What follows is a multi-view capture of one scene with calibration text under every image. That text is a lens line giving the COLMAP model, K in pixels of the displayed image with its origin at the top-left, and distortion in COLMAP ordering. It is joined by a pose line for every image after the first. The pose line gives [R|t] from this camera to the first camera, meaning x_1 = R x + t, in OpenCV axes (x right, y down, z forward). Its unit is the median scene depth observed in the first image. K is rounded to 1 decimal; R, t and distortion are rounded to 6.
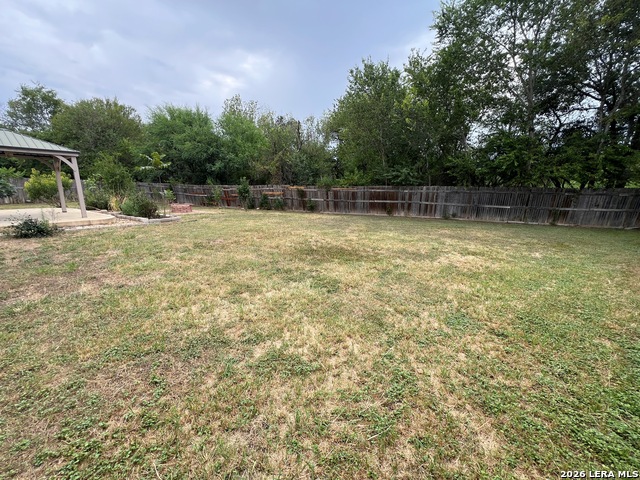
lens RADIAL K [[253.2, 0, 320.0], [0, 253.2, 240.0], [0, 0, 1]] dist [-0.000877, -0.000262]
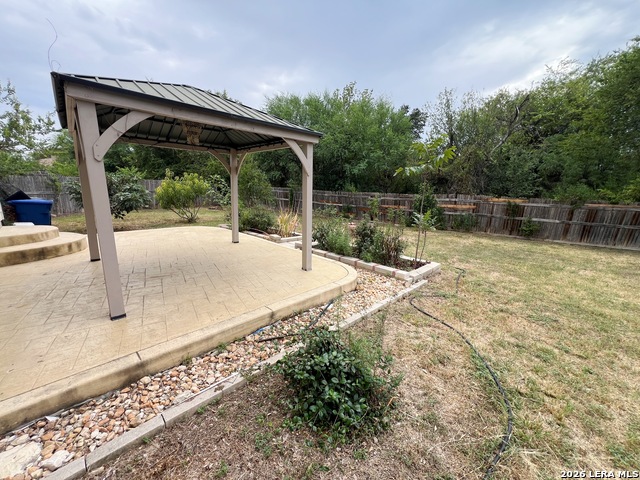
lens RADIAL K [[253.2, 0, 320.0], [0, 253.2, 240.0], [0, 0, 1]] dist [-0.000877, -0.000262]
pose [[0.981707, 0.055946, -0.181993, -0.443100], [-0.056927, 0.998378, -0.000169, -0.079915], [0.181688, 0.010526, 0.983300, 0.283733]]
